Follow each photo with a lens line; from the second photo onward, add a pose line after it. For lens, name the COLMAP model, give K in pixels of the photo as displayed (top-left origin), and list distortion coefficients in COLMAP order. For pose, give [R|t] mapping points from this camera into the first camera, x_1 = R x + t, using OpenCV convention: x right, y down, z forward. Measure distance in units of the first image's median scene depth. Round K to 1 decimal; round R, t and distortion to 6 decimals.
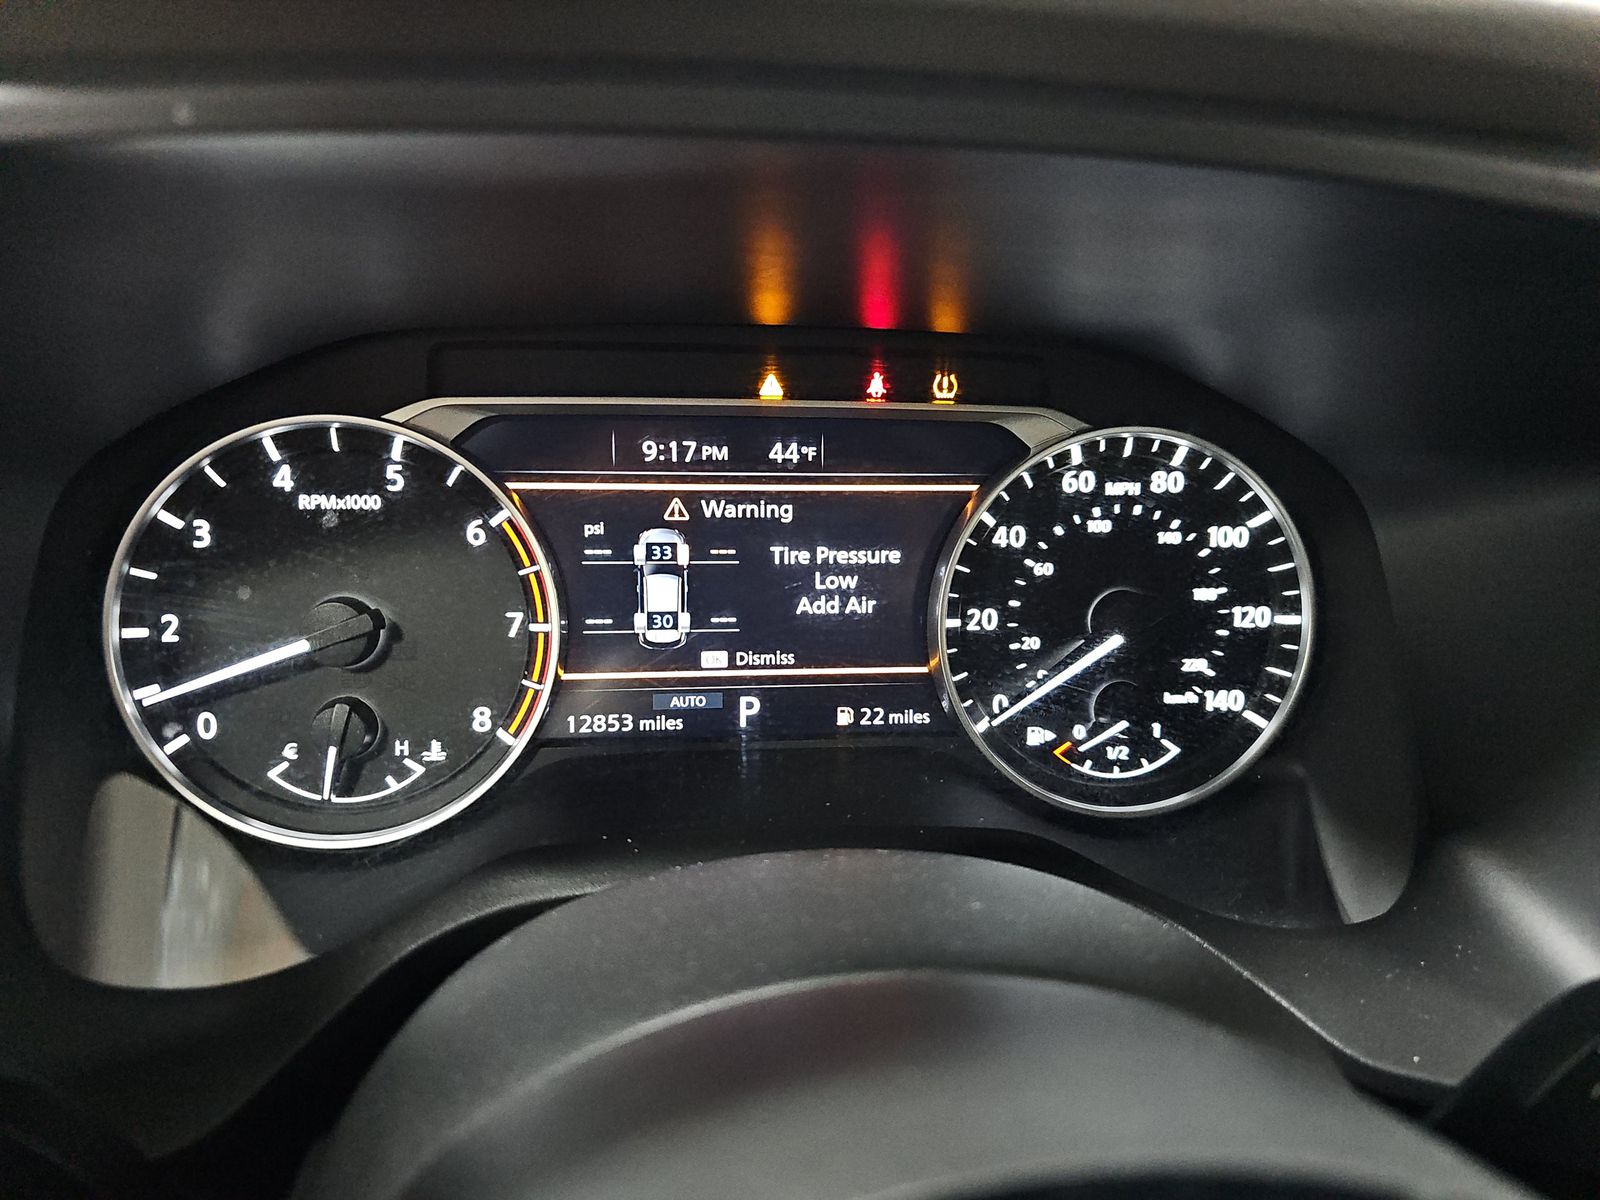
lens RADIAL K [[1056.0, 0, 797.7], [0, 1056.0, 607.2], [0, 0, 1]] dist [0.021794, -0.016212]
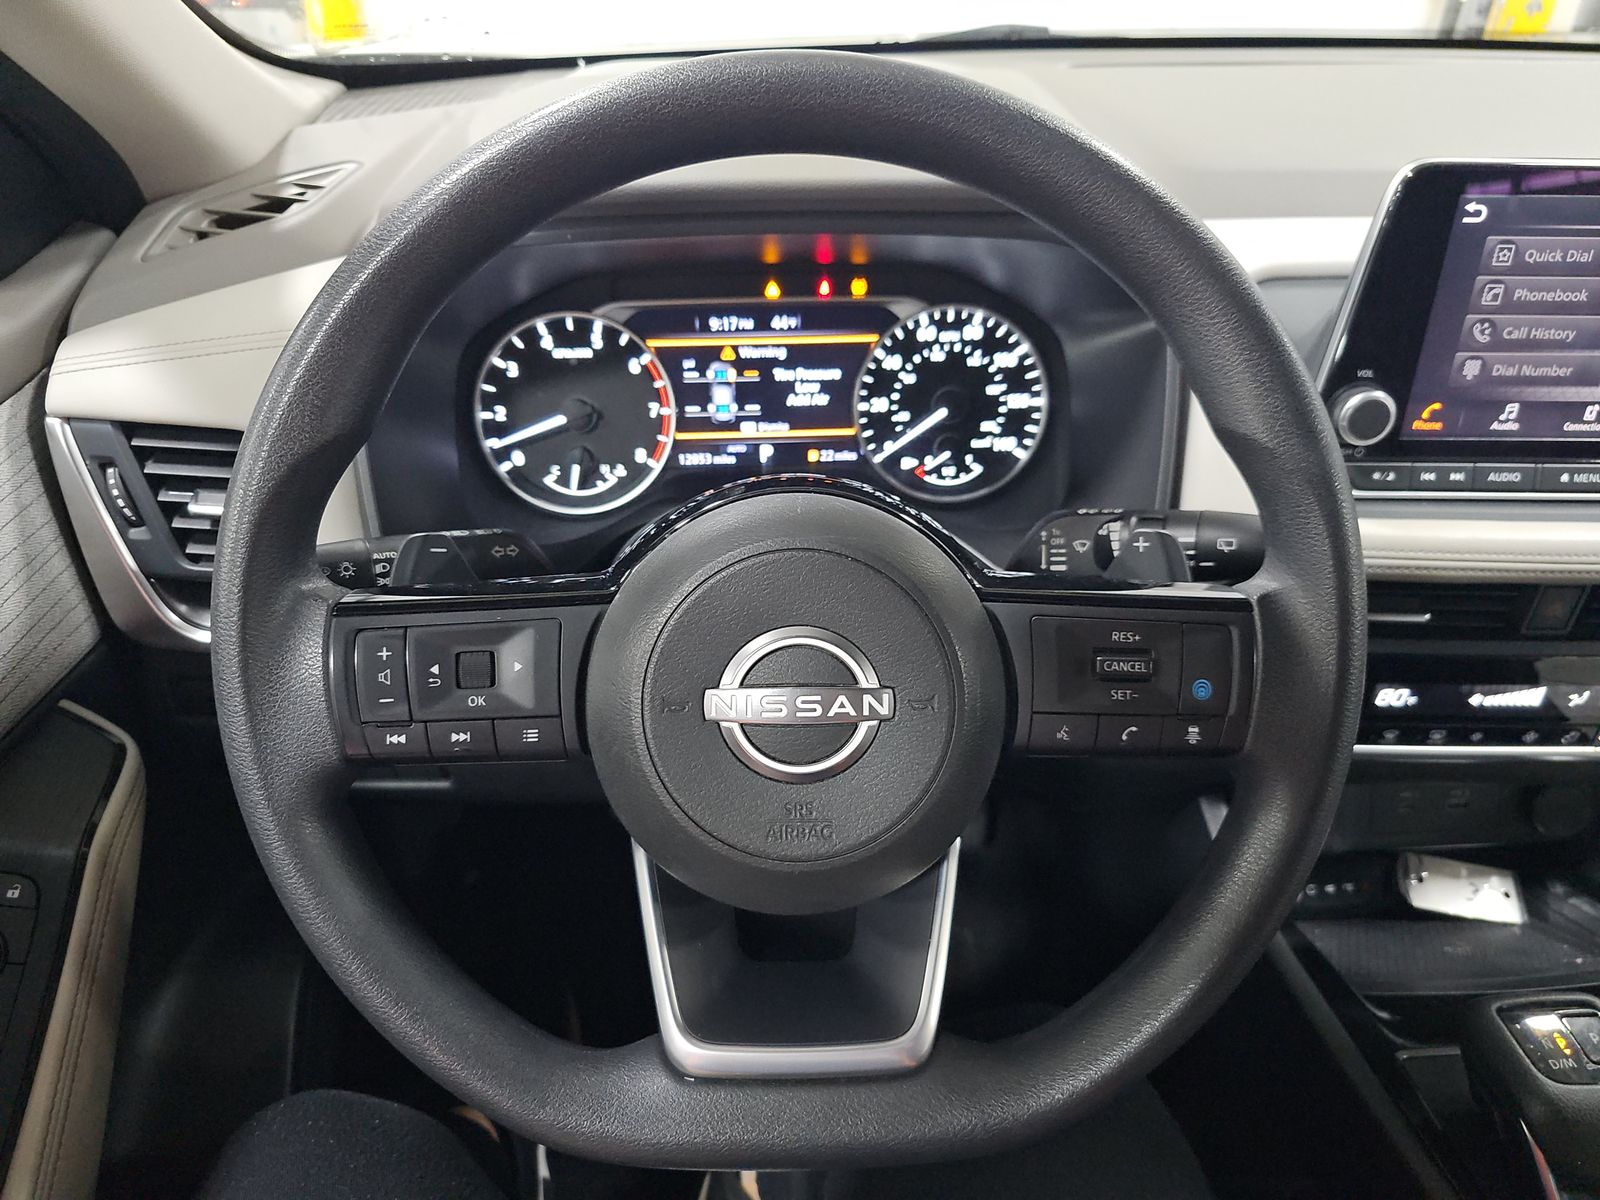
lens RADIAL K [[1056.0, 0, 796.3], [0, 1056.0, 593.0], [0, 0, 1]] dist [0.021794, -0.016212]
pose [[0.999148, -0.016348, -0.037904, 0.086772], [0.021039, 0.991698, 0.126854, 0.109906], [0.035516, -0.127543, 0.991197, -1.071882]]
